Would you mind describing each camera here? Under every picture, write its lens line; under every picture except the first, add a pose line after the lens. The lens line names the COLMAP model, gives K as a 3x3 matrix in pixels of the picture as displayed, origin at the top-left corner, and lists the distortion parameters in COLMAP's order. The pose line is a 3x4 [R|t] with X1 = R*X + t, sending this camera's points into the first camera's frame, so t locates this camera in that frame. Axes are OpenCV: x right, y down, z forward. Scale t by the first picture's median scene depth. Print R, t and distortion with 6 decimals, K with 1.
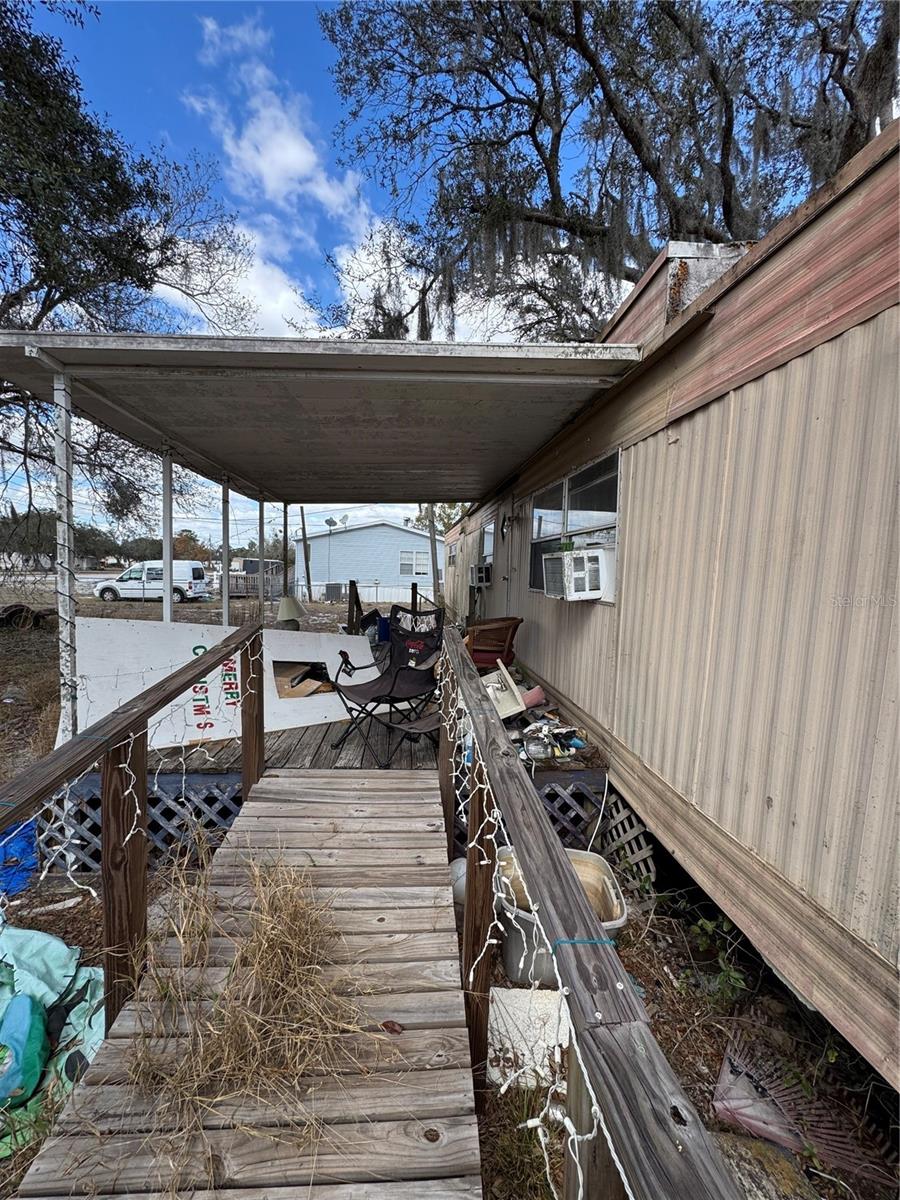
lens RADIAL K [[480.1, 0, 447.6], [0, 480.1, 598.8], [0, 0, 1]] dist [-0.002793, 0.000358]
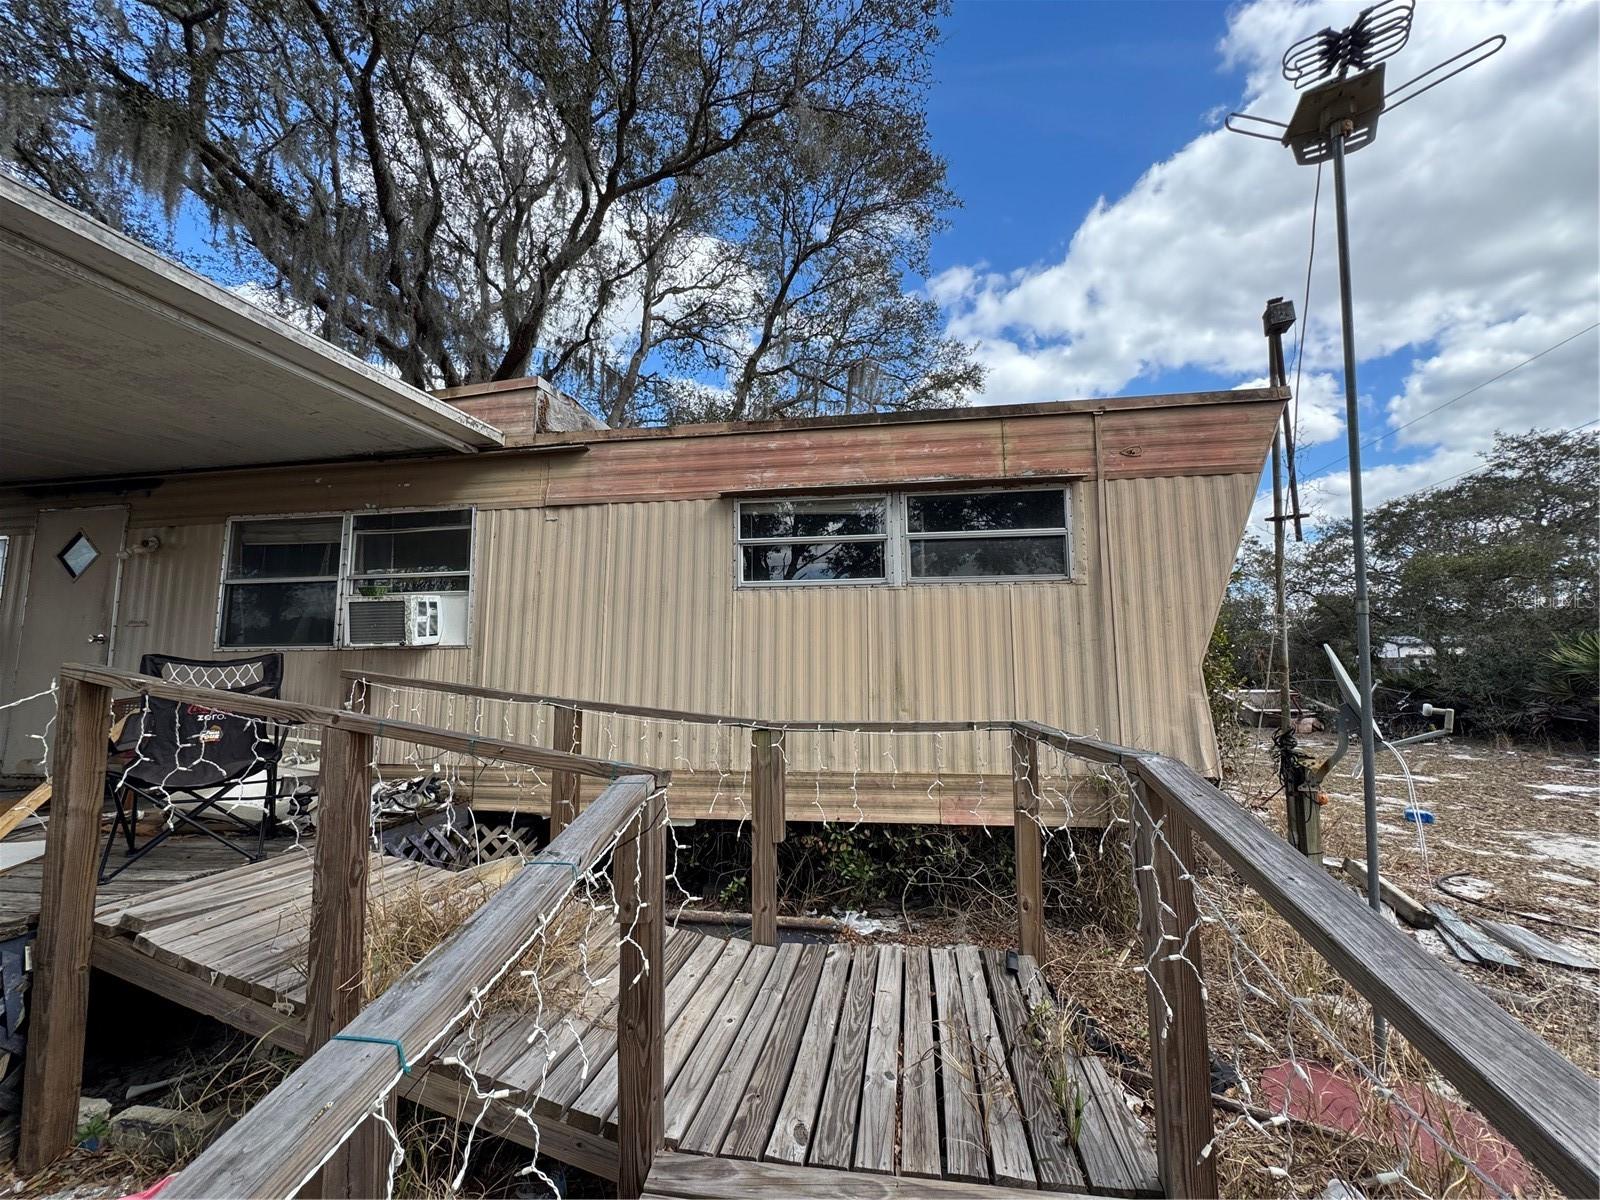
lens RADIAL K [[640.1, 0, 802.7], [0, 640.1, 601.3], [0, 0, 1]] dist [-0.002793, 0.000358]
pose [[0.241509, 0.078947, 0.967182, -0.947573], [0.072959, 0.992387, -0.099222, 0.117839], [-0.967652, 0.094528, 0.233911, -0.087844]]
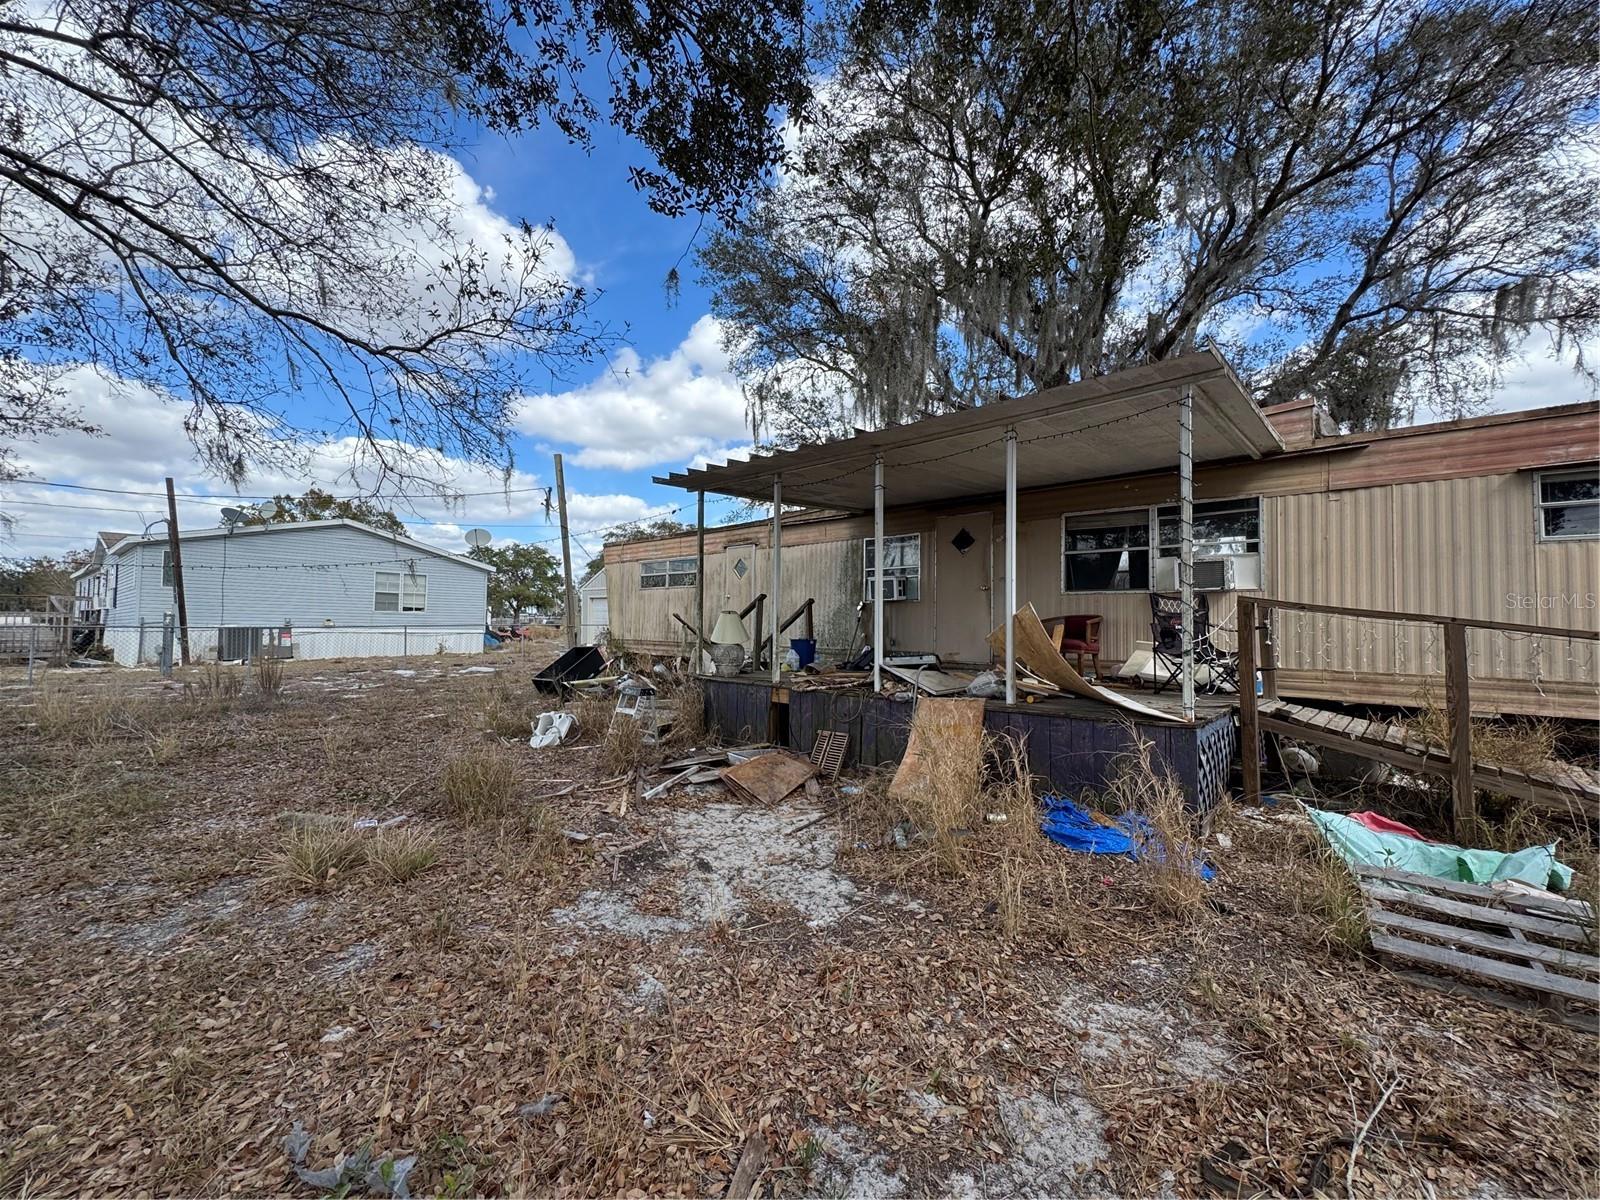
lens RADIAL K [[640.1, 0, 795.1], [0, 640.1, 600.4], [0, 0, 1]] dist [-0.002793, 0.000358]
pose [[0.742315, 0.003154, 0.670043, -2.479722], [0.048686, 0.997092, -0.058631, 0.107055], [-0.668280, 0.076145, 0.740003, 0.490570]]
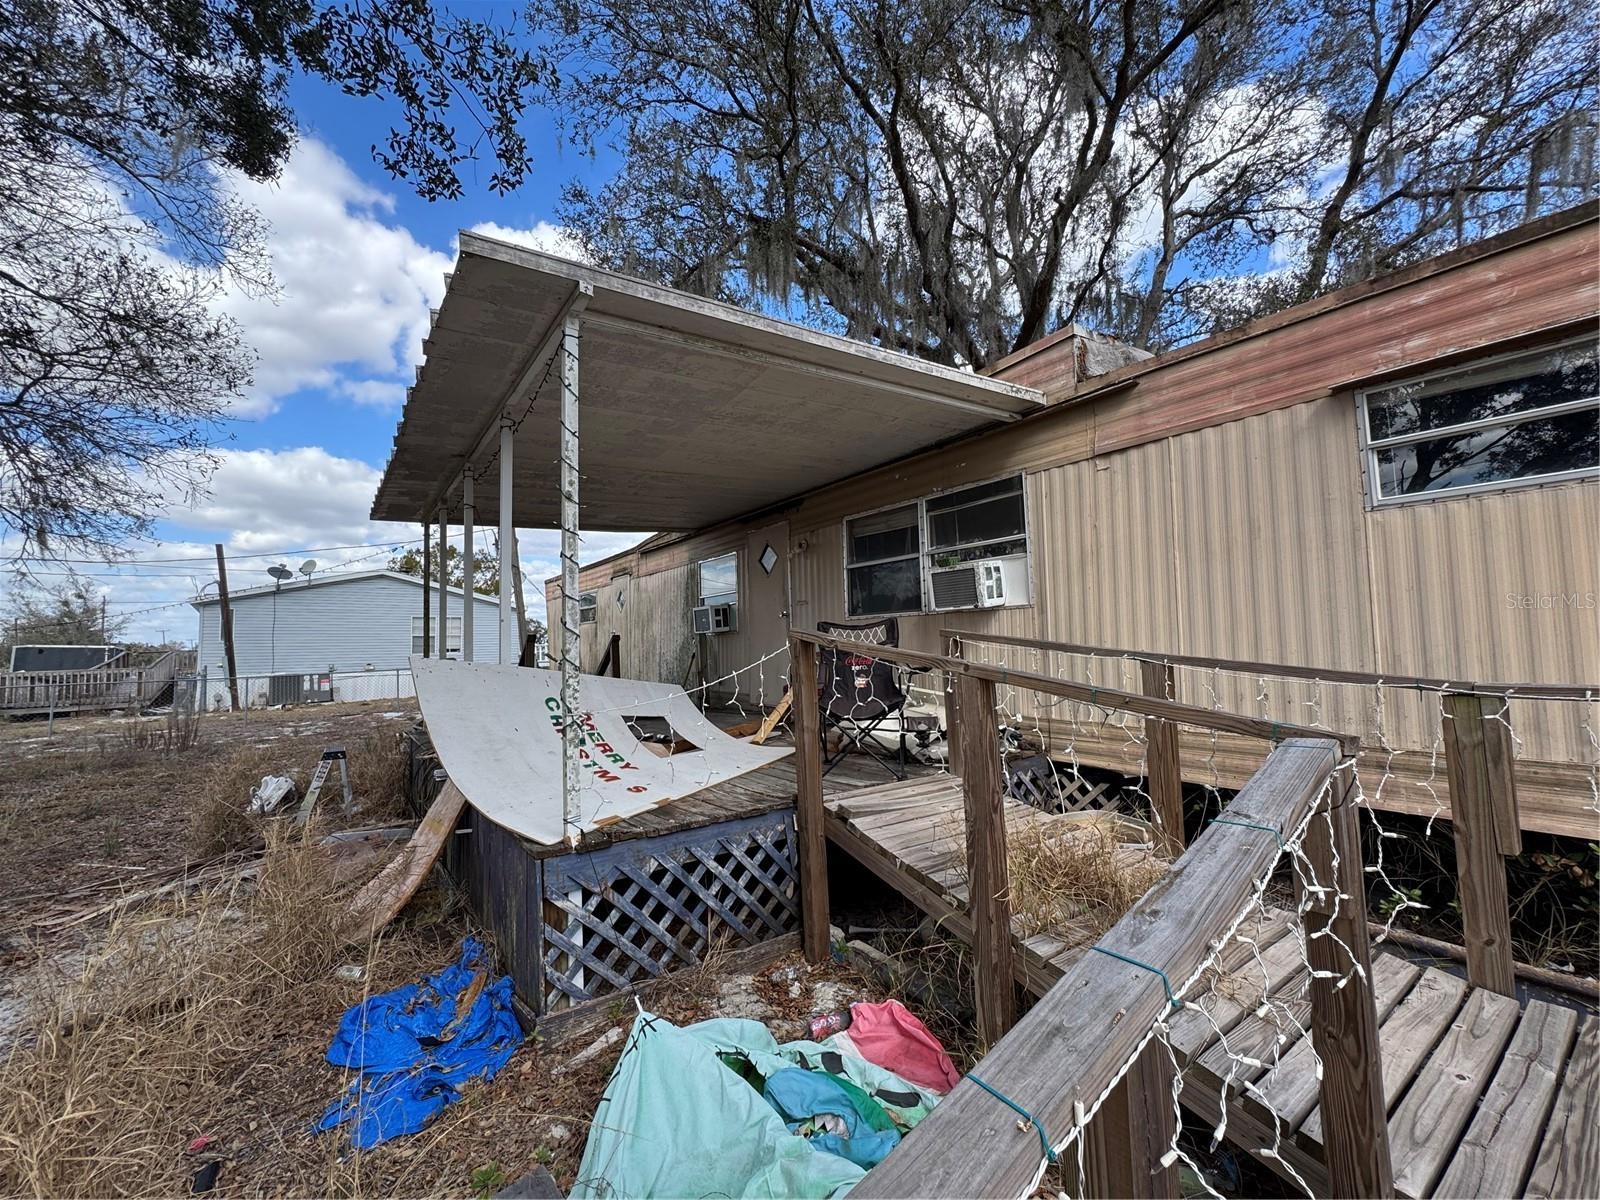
lens RADIAL K [[640.1, 0, 797.1], [0, 640.1, 601.1], [0, 0, 1]] dist [-0.002793, 0.000358]
pose [[0.856736, -0.018103, 0.515437, -0.986140], [0.083221, 0.991140, -0.103515, 0.121517], [-0.508996, 0.131581, 0.850652, -0.012417]]
